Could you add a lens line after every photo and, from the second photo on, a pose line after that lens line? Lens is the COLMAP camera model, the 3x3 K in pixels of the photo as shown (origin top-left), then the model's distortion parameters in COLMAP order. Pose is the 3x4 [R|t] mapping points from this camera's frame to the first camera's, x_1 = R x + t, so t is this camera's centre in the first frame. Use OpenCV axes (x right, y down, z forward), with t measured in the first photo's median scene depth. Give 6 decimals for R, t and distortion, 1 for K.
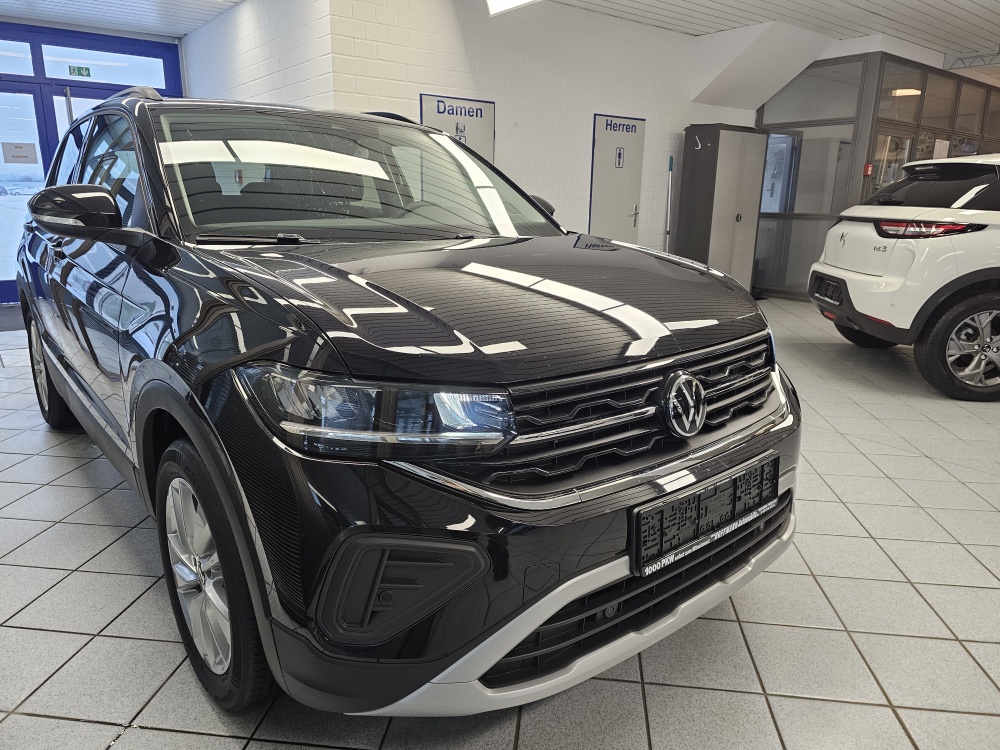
lens RADIAL K [[686.3, 0, 510.2], [0, 686.3, 372.4], [0, 0, 1]] dist [0.051196, -0.042350]
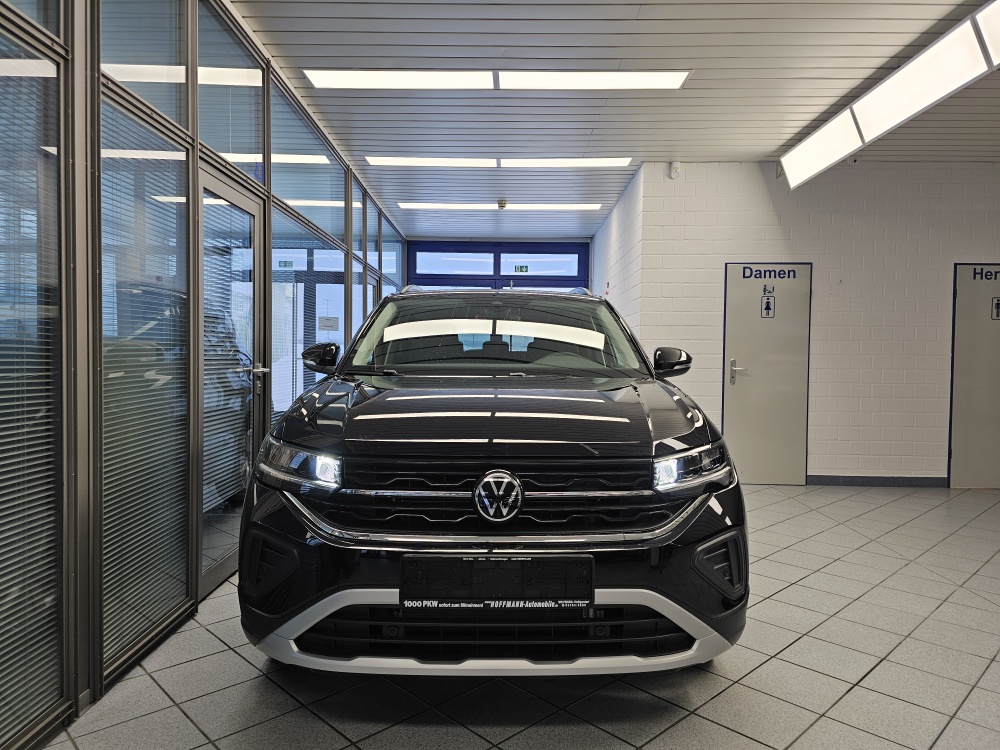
lens RADIAL K [[686.3, 0, 510.2], [0, 686.3, 372.4], [0, 0, 1]] dist [0.051196, -0.042350]
pose [[0.774394, 0.013102, -0.632568, 0.288366], [-0.156517, 0.972678, -0.171463, 0.009965], [0.613039, 0.231787, 0.755287, -0.003854]]
